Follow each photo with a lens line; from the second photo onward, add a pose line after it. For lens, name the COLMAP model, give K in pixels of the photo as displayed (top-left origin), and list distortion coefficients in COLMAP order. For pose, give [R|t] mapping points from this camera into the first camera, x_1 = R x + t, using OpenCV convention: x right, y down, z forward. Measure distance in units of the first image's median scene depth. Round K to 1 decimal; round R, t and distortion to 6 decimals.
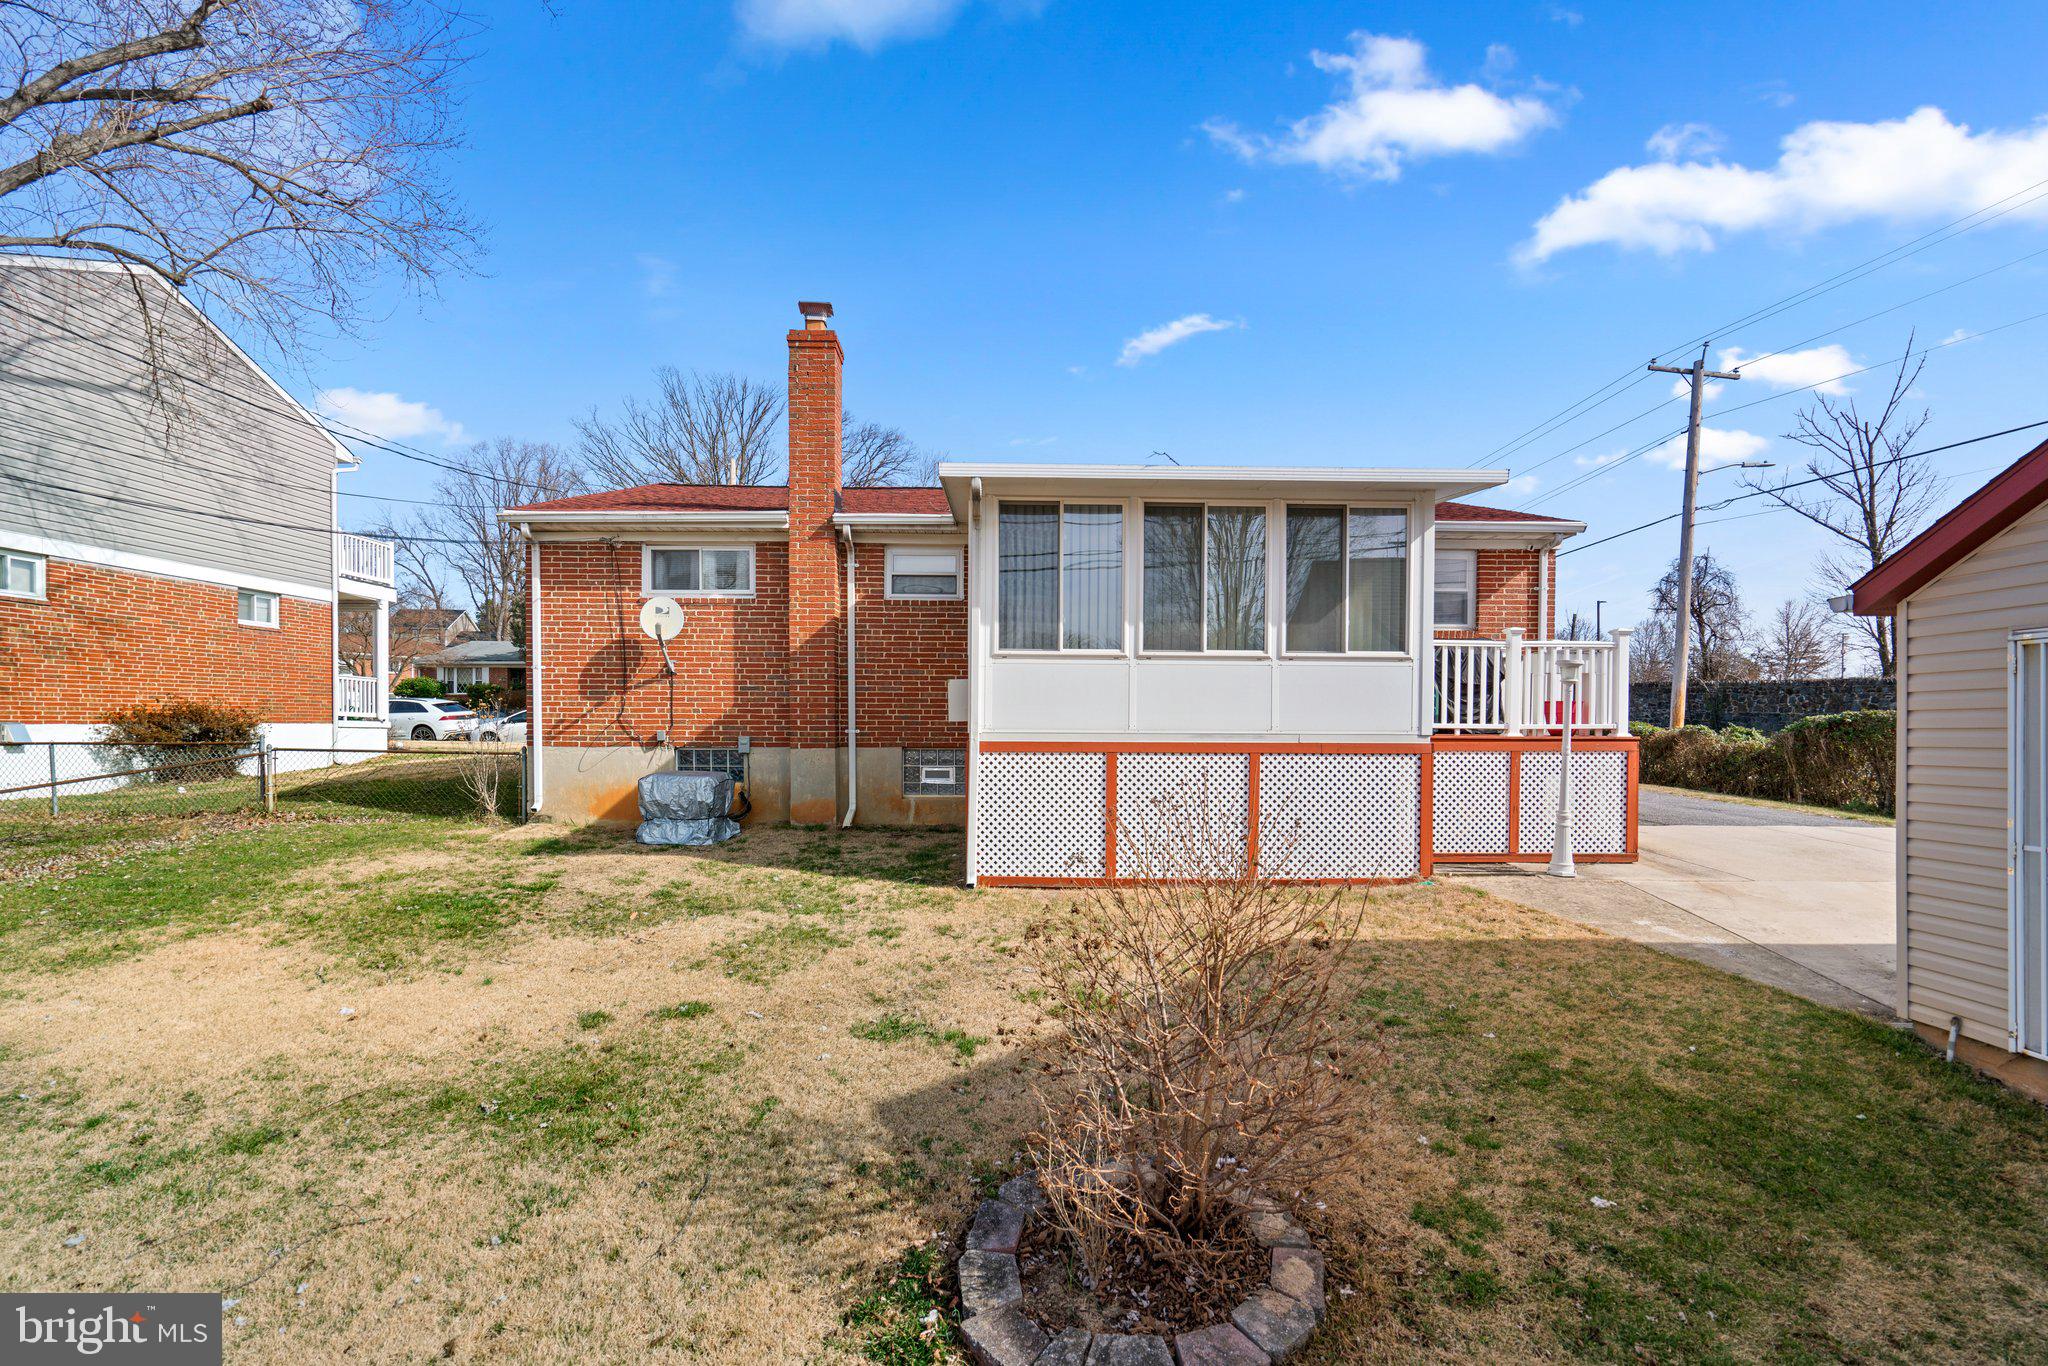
lens RADIAL K [[936.7, 0, 1039.4], [0, 936.7, 732.6], [0, 0, 1]] dist [0.002817, 0.000209]
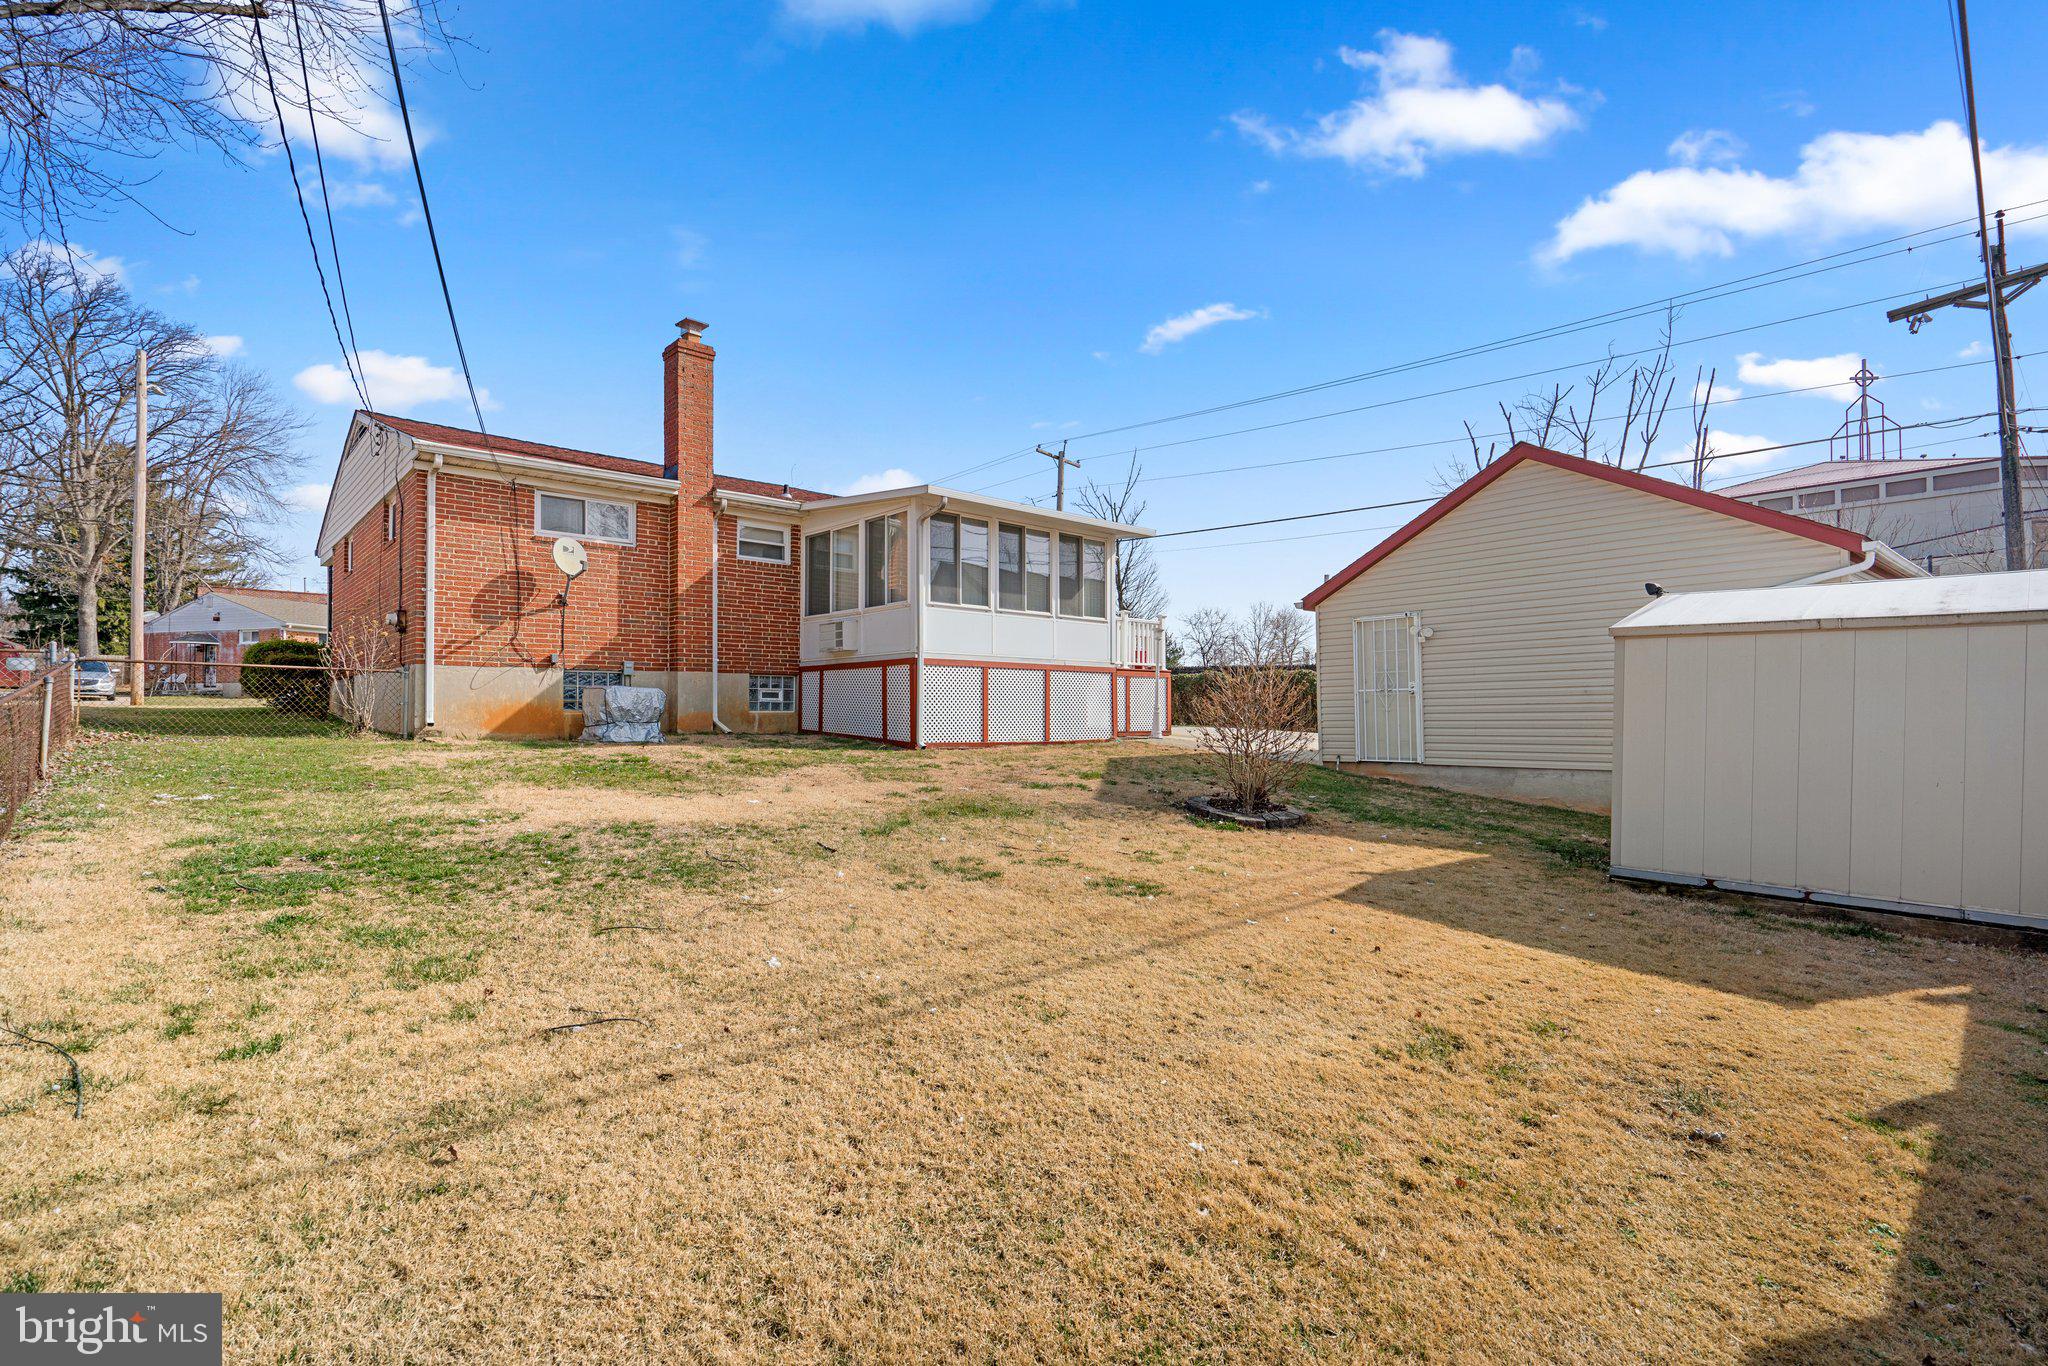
lens RADIAL K [[936.7, 0, 1029.4], [0, 936.7, 681.8], [0, 0, 1]] dist [0.002817, 0.000209]
pose [[0.756075, 0.015691, 0.654297, -0.712785], [0.012405, 0.999189, -0.038296, 0.082713], [-0.654368, 0.037071, 0.755267, -0.235237]]
